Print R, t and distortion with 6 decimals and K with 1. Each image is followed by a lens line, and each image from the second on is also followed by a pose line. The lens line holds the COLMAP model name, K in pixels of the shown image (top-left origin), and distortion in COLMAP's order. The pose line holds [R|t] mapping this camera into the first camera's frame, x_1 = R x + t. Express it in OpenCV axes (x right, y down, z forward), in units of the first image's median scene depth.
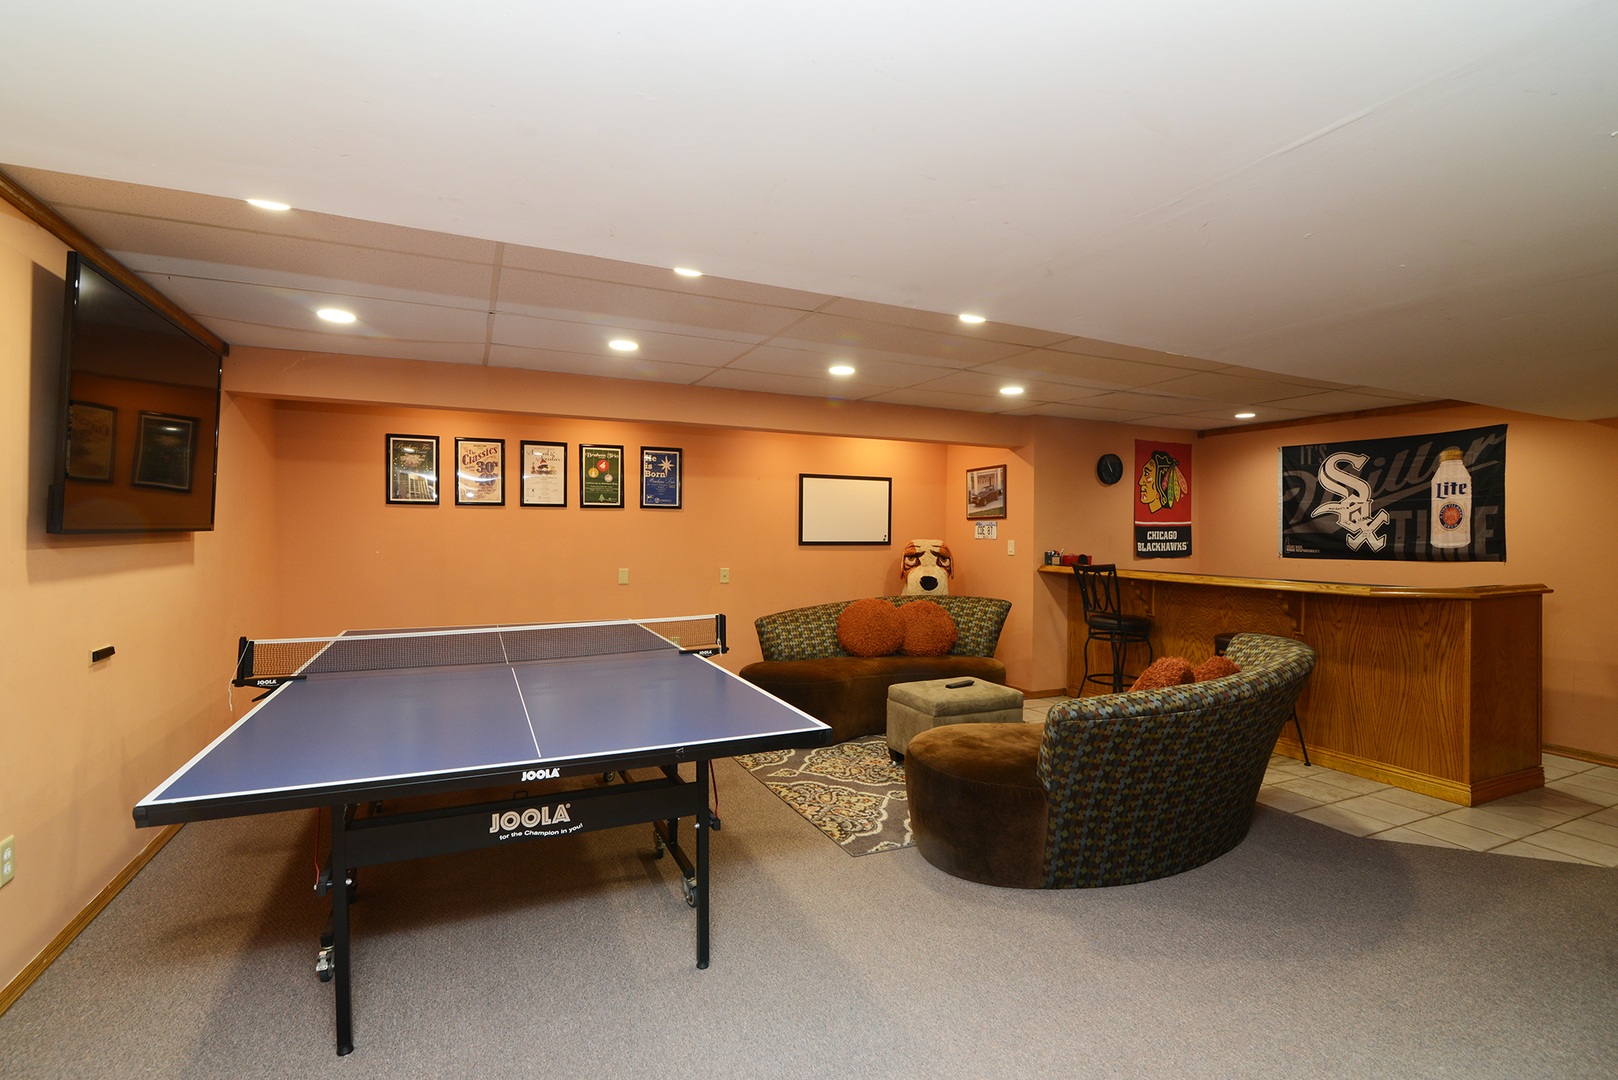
lens RADIAL K [[741.4, 0, 801.7], [0, 741.4, 534.7], [0, 0, 1]] dist [-0.020044, 0.002295]
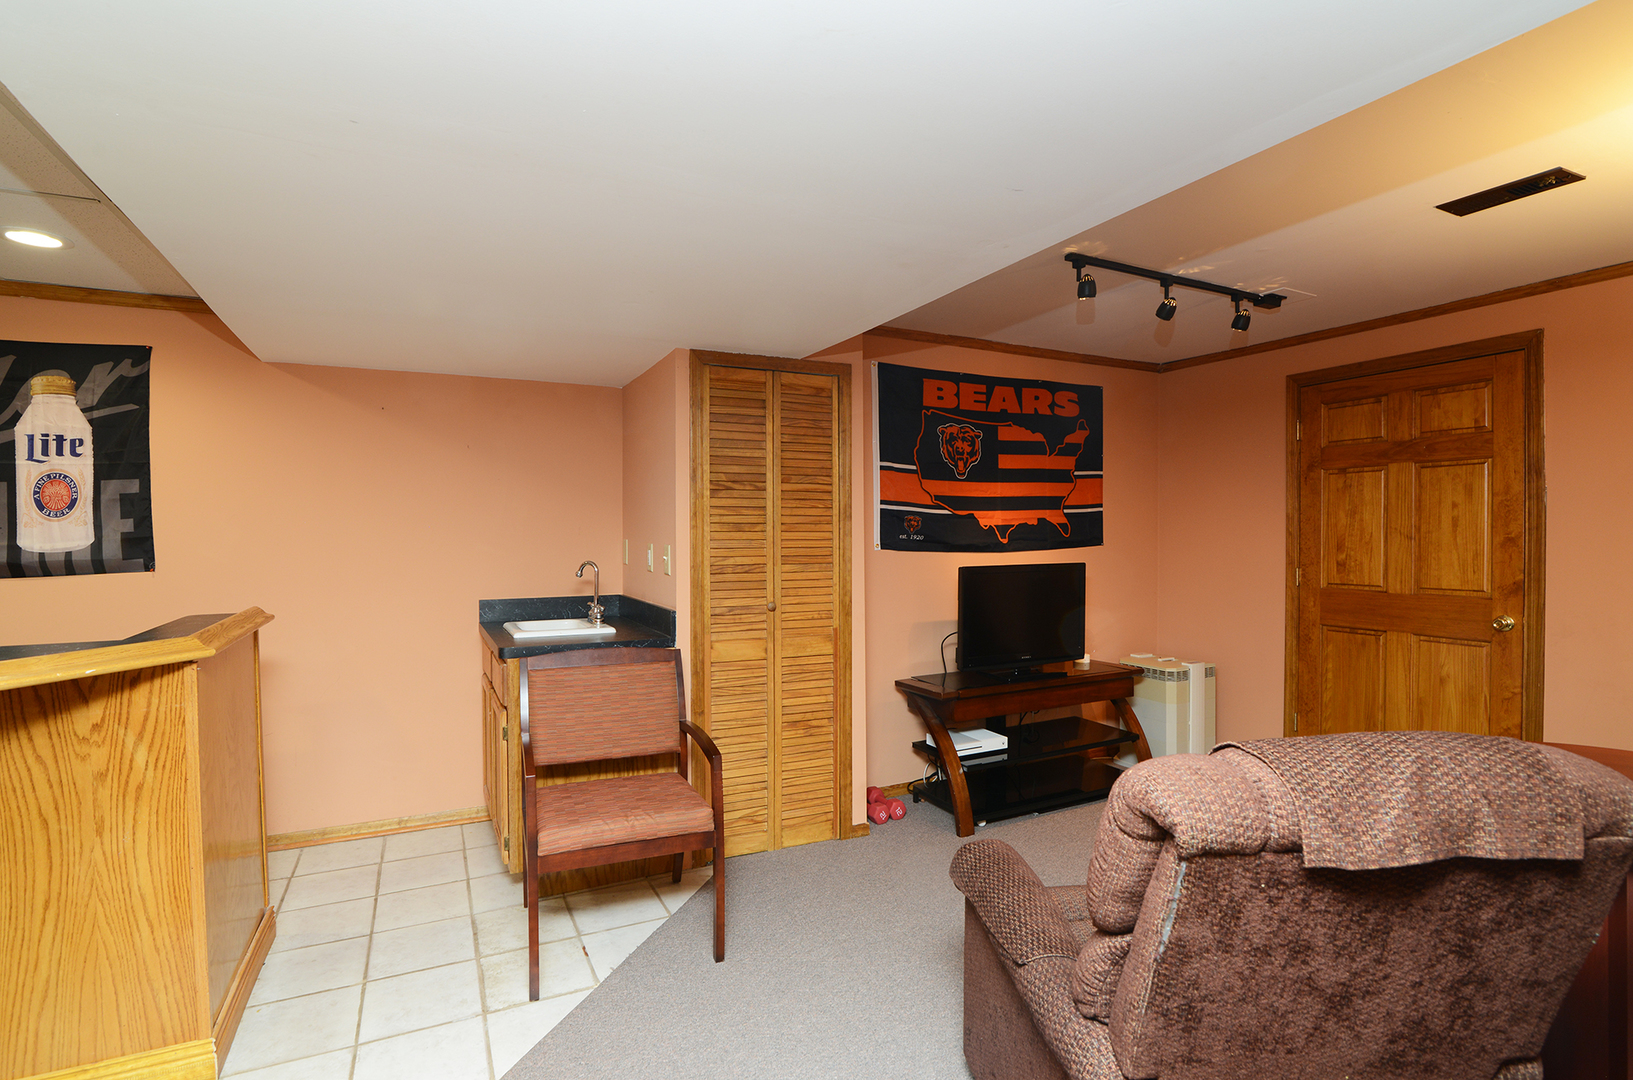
lens RADIAL K [[748.2, 0, 778.0], [0, 748.2, 542.7], [0, 0, 1]] dist [-0.020044, 0.002295]
pose [[-0.028666, -0.024148, 0.999297, 0.315103], [0.010487, 0.999646, 0.024457, 0.003093], [-0.999534, 0.011180, -0.028402, 0.471430]]
